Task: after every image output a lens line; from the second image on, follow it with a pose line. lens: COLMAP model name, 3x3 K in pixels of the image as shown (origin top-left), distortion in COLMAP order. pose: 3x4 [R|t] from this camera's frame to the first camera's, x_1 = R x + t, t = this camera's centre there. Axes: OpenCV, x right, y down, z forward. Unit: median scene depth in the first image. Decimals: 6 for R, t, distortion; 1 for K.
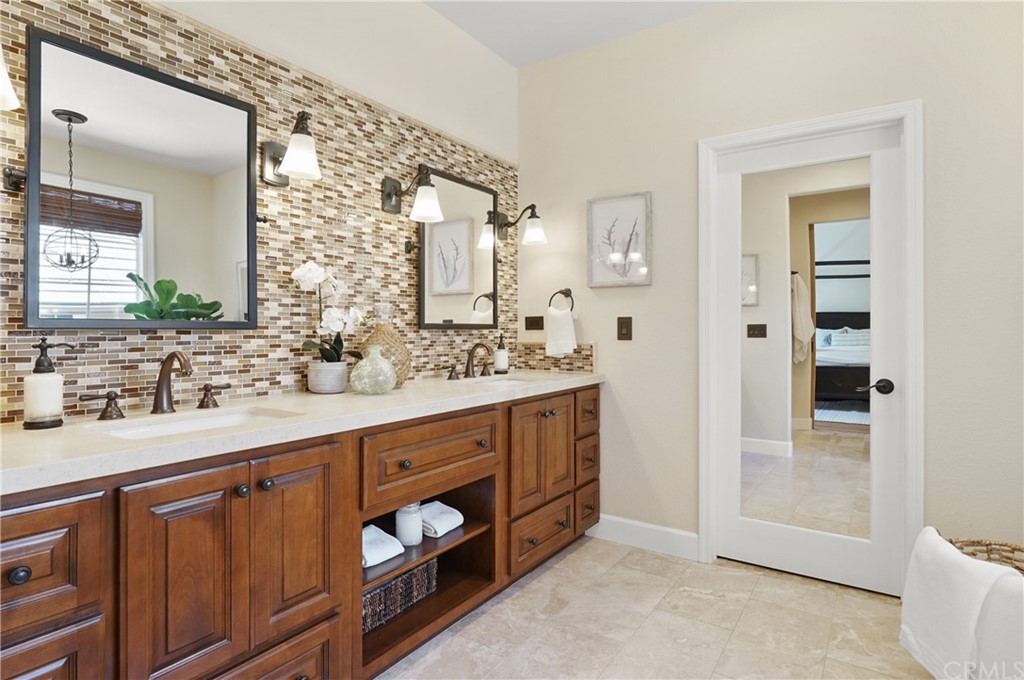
lens RADIAL K [[551.7, 0, 507.5], [0, 551.7, 325.5], [0, 0, 1]] dist [0.000940, -0.000123]
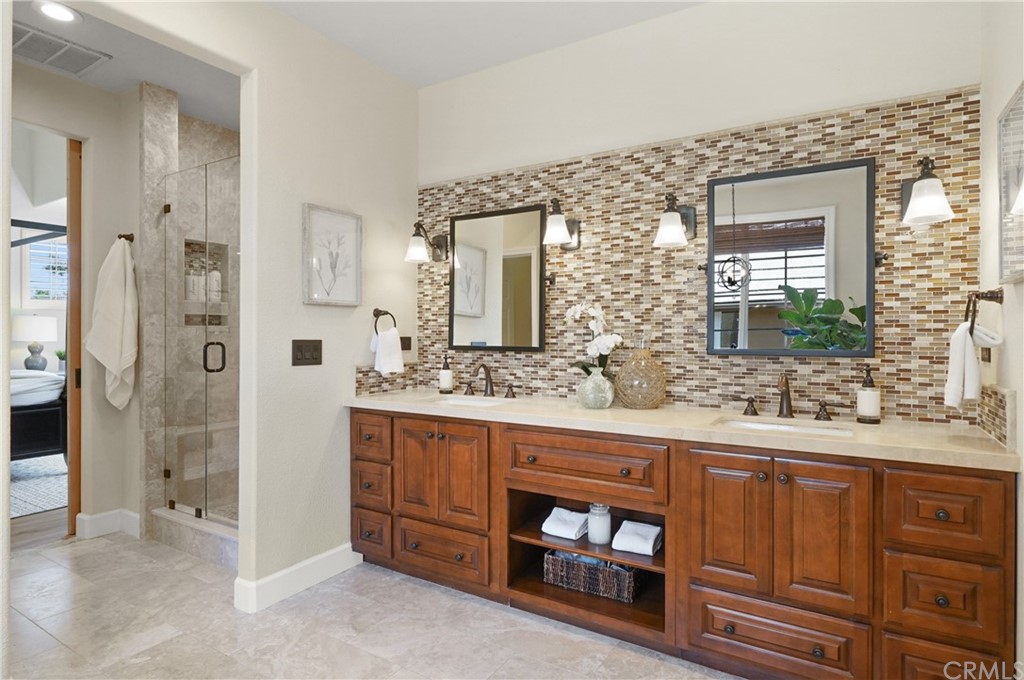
lens RADIAL K [[551.7, 0, 511.3], [0, 551.7, 339.0], [0, 0, 1]] dist [0.000940, -0.000123]
pose [[0.048408, 0.003978, -0.998820, 0.879380], [0.004082, 0.999983, 0.004180, -0.029489], [0.998819, -0.004280, 0.048391, 0.701287]]
